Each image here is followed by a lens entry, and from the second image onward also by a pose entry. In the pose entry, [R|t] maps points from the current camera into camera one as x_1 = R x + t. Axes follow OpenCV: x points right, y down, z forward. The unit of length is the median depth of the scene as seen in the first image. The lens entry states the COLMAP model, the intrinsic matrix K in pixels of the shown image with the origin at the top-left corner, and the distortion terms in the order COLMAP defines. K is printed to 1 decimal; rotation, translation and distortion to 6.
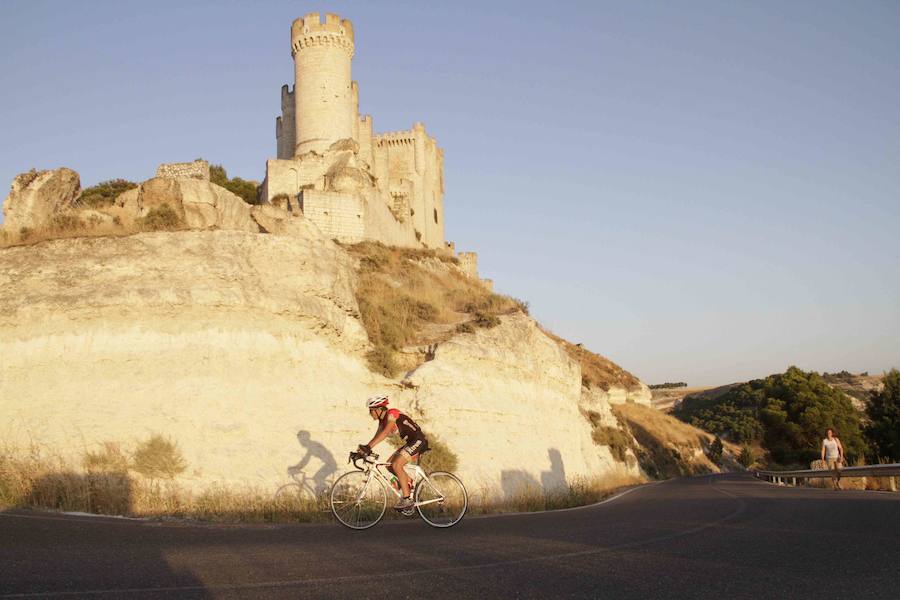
lens RADIAL K [[780.2, 0, 450.0], [0, 780.2, 300.0], [0, 0, 1]] dist [-0.151231, 0.000628]
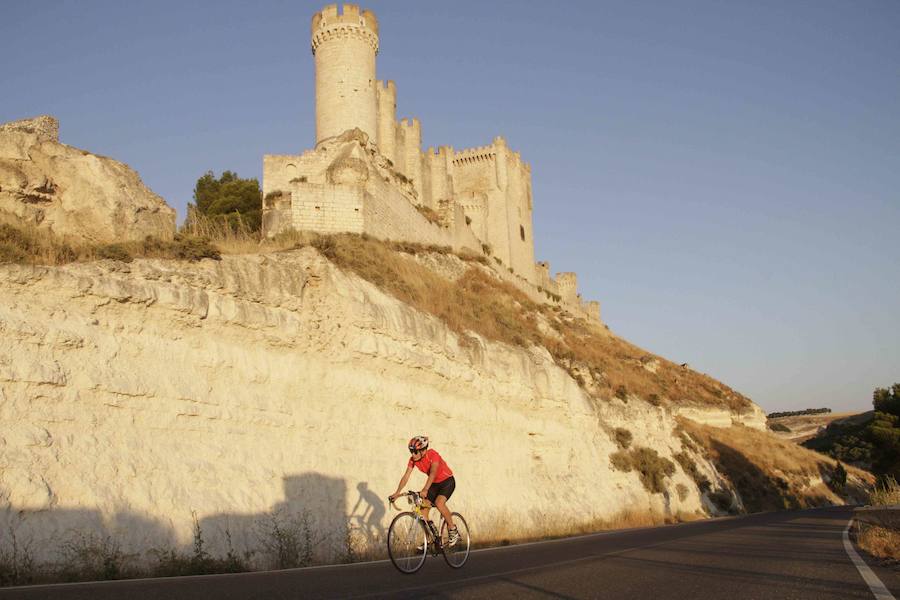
lens RADIAL K [[760.6, 0, 451.5], [0, 760.6, 295.3], [0, 0, 1]] dist [-0.180568, 0.148921]
pose [[0.983434, -0.040039, -0.176789, 0.082802], [0.030702, 0.998001, -0.055238, 0.023955], [0.178647, 0.048895, 0.982698, 0.111162]]
